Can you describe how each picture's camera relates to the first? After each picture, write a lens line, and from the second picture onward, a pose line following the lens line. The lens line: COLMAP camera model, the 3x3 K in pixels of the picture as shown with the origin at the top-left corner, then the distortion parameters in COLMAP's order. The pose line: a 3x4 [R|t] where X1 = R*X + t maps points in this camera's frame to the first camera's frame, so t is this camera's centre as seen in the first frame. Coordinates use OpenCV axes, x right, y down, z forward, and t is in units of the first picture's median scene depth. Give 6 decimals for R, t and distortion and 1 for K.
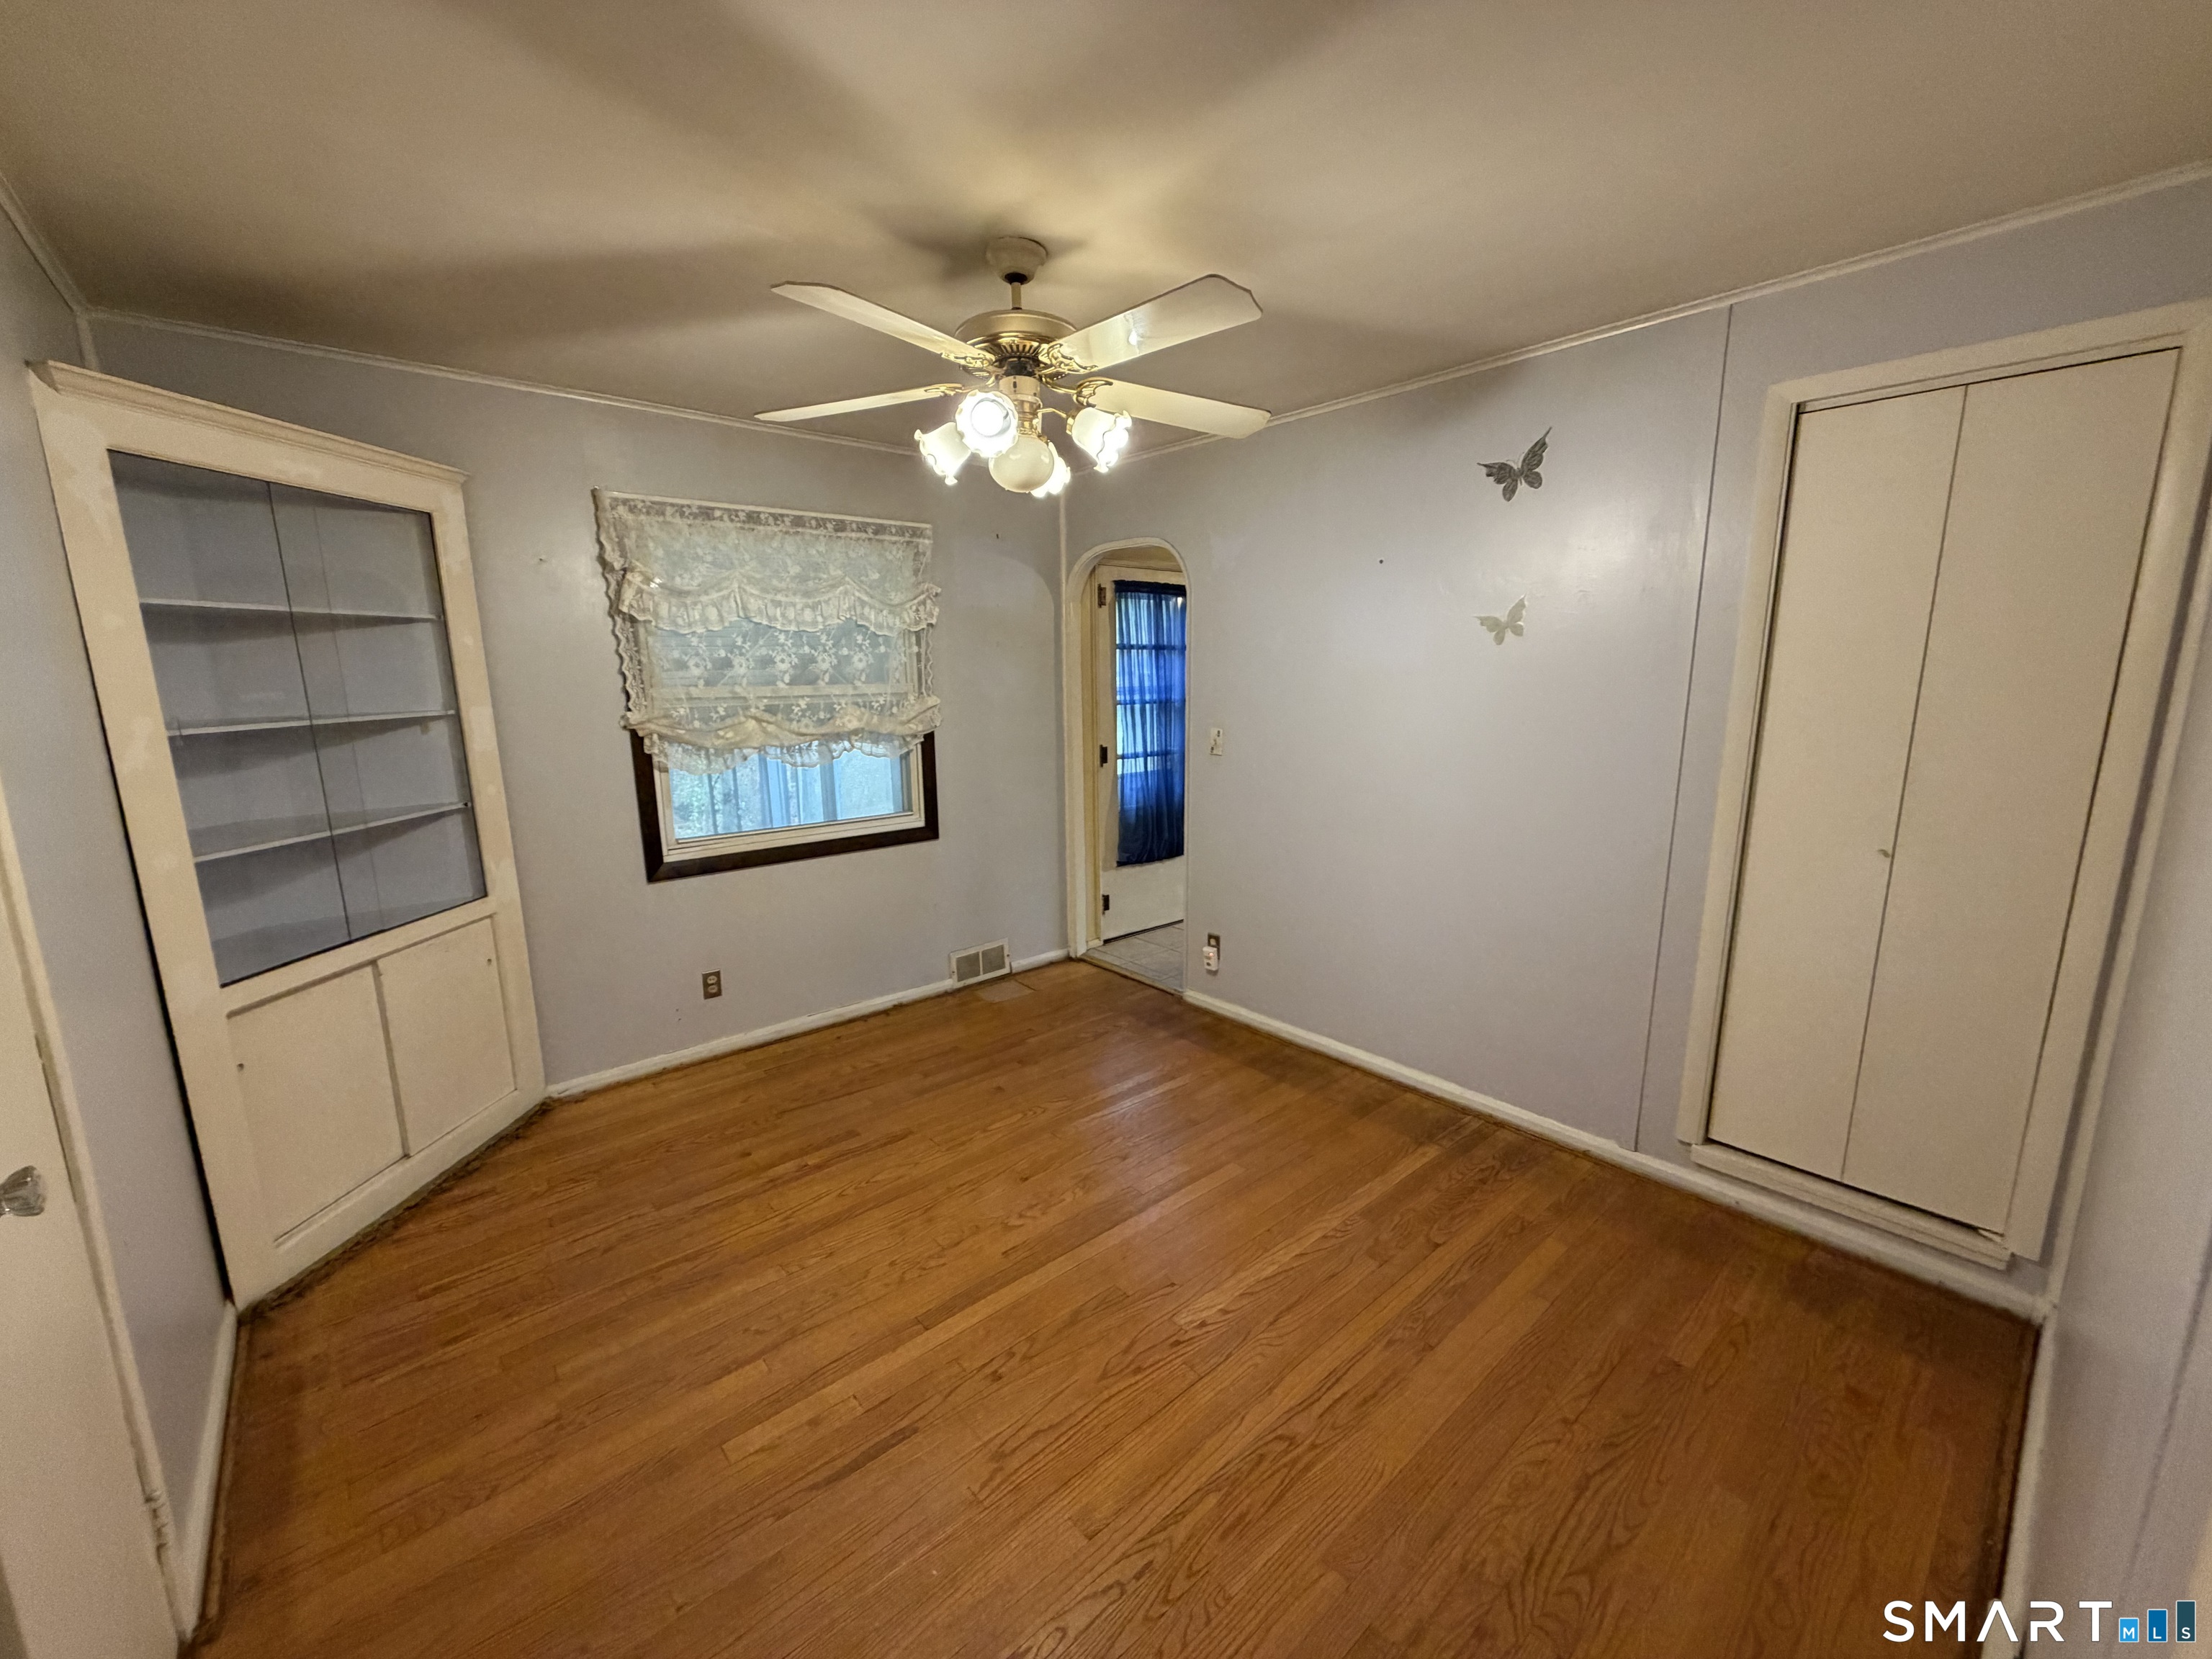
lens RADIAL K [[881.9, 0, 1105.2], [0, 881.9, 834.2], [0, 0, 1]] dist [0.000260, 0.000078]
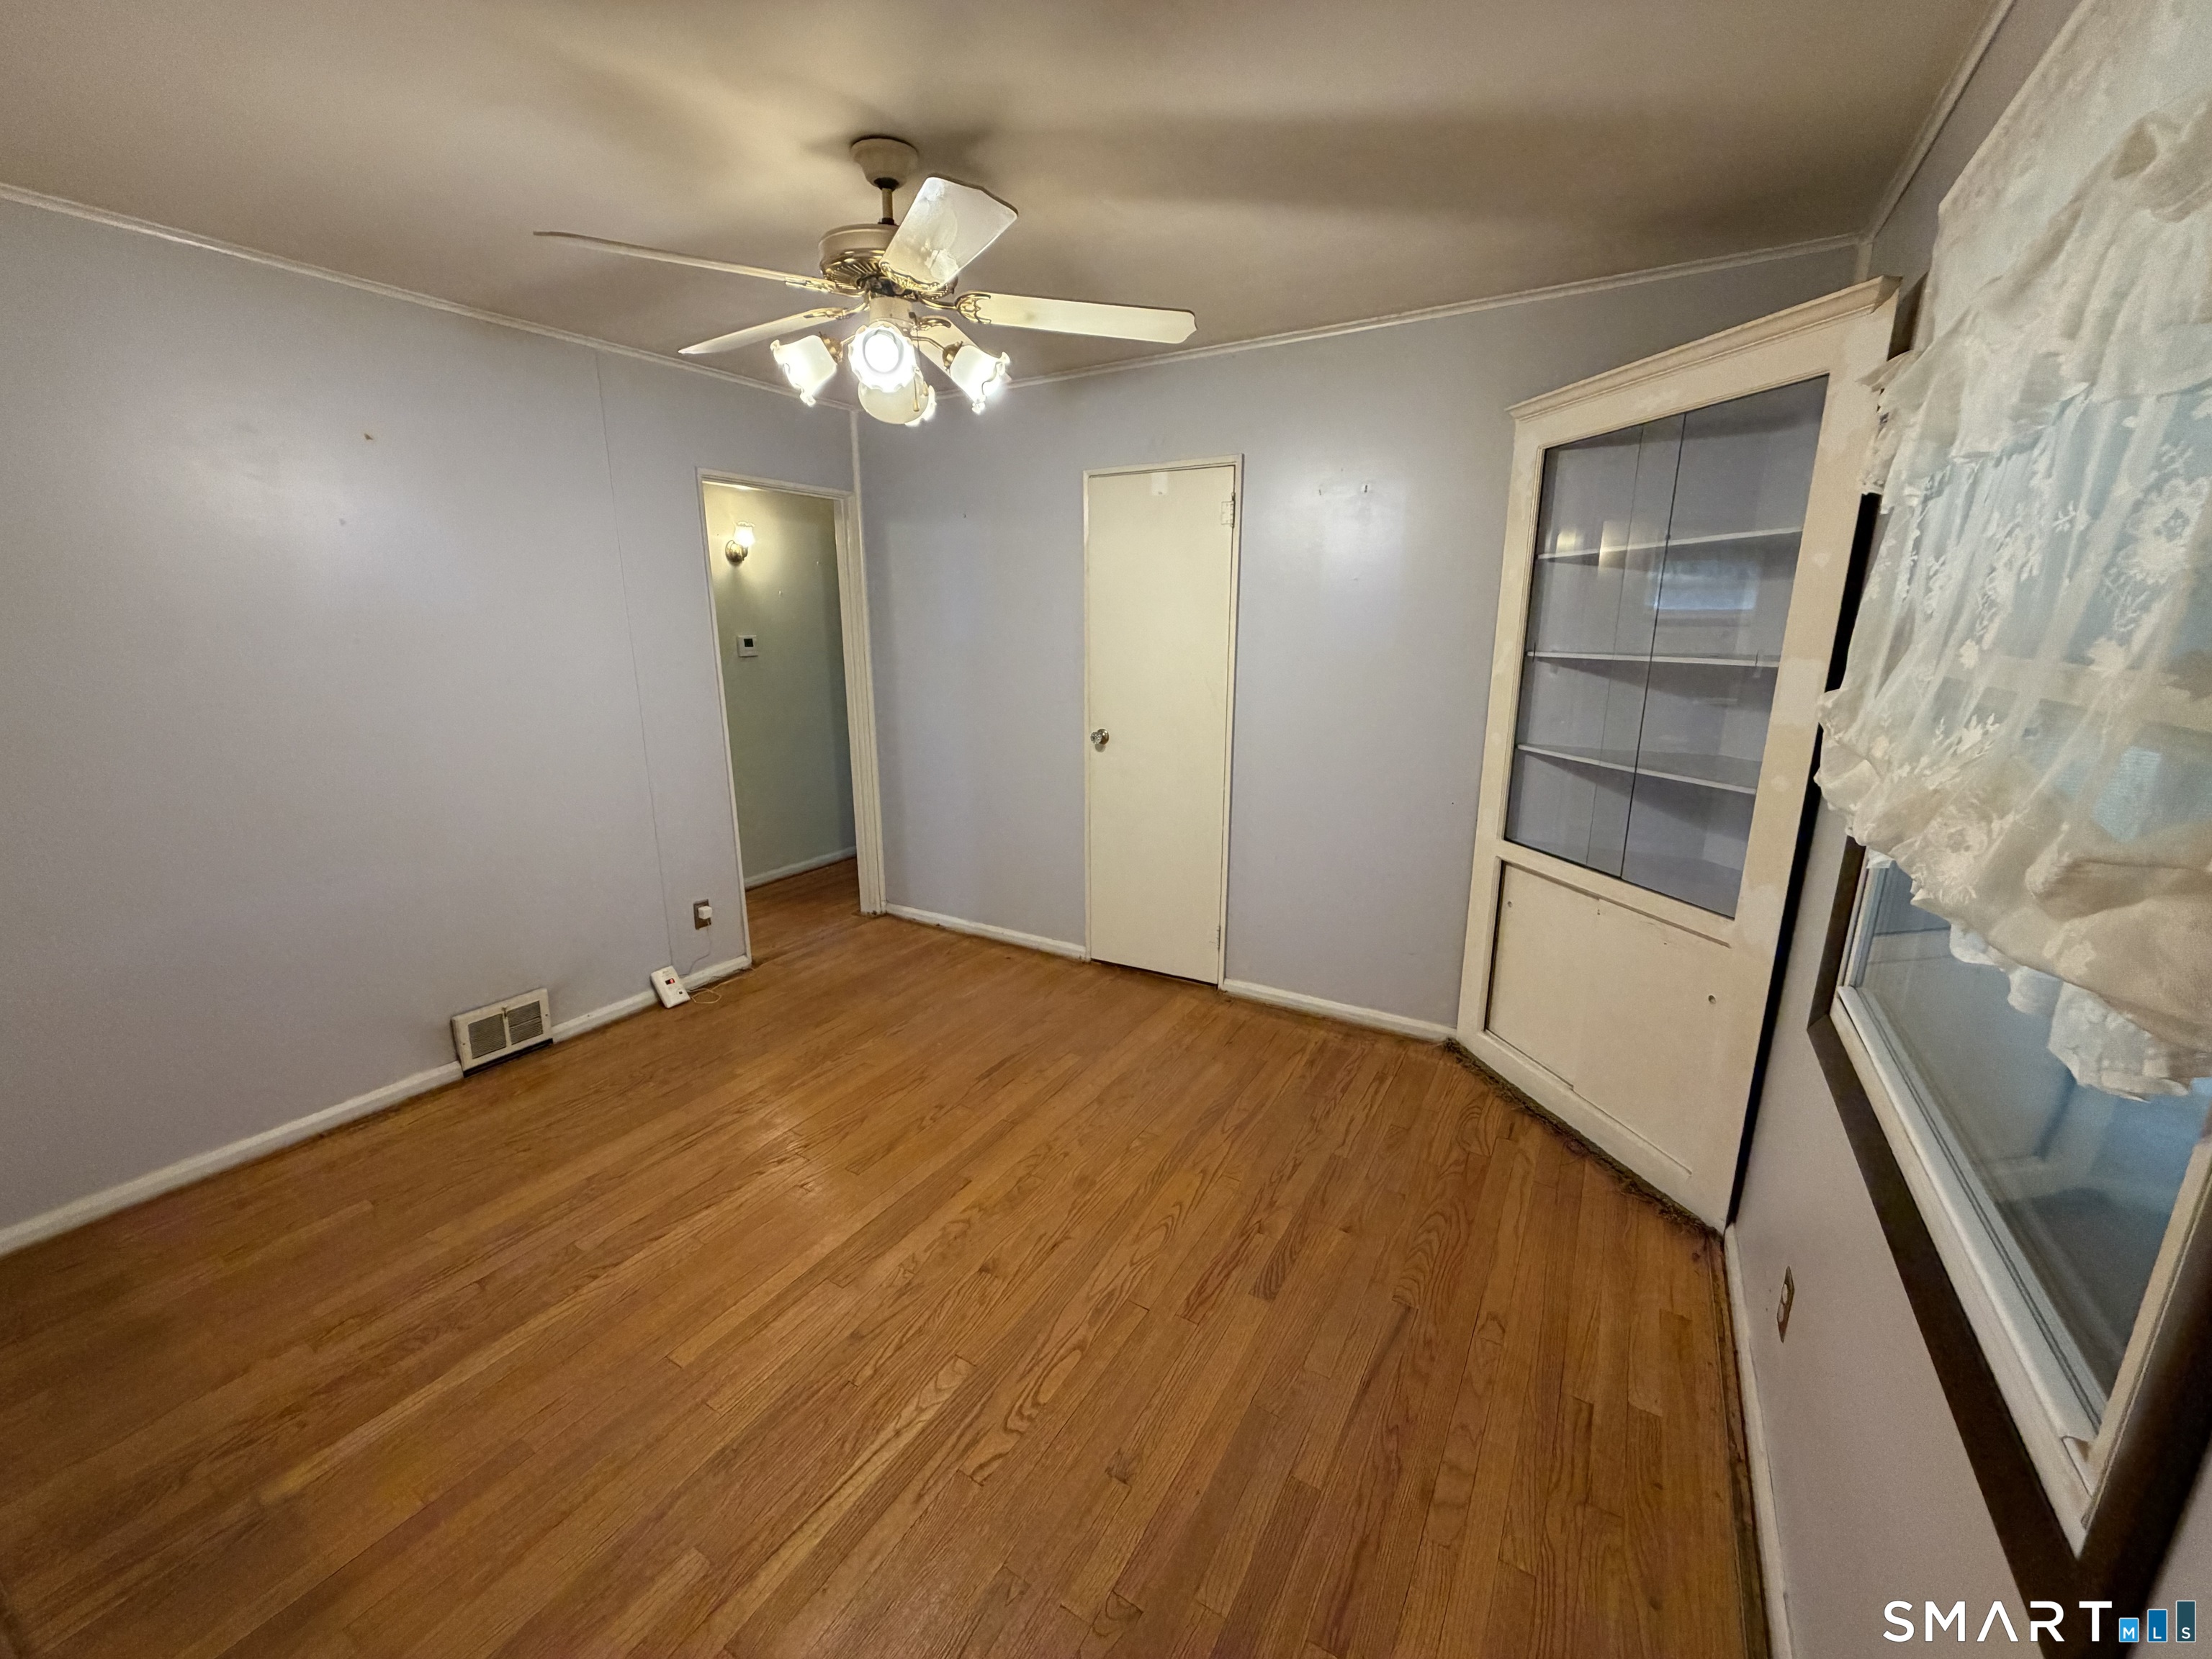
lens RADIAL K [[881.9, 0, 1098.2], [0, 881.9, 827.8], [0, 0, 1]] dist [0.000260, 0.000078]
pose [[-0.953589, 0.080265, -0.290215, 0.008863], [-0.046030, 0.913630, 0.403932, -0.314245], [0.297571, 0.398544, -0.867534, 1.680878]]
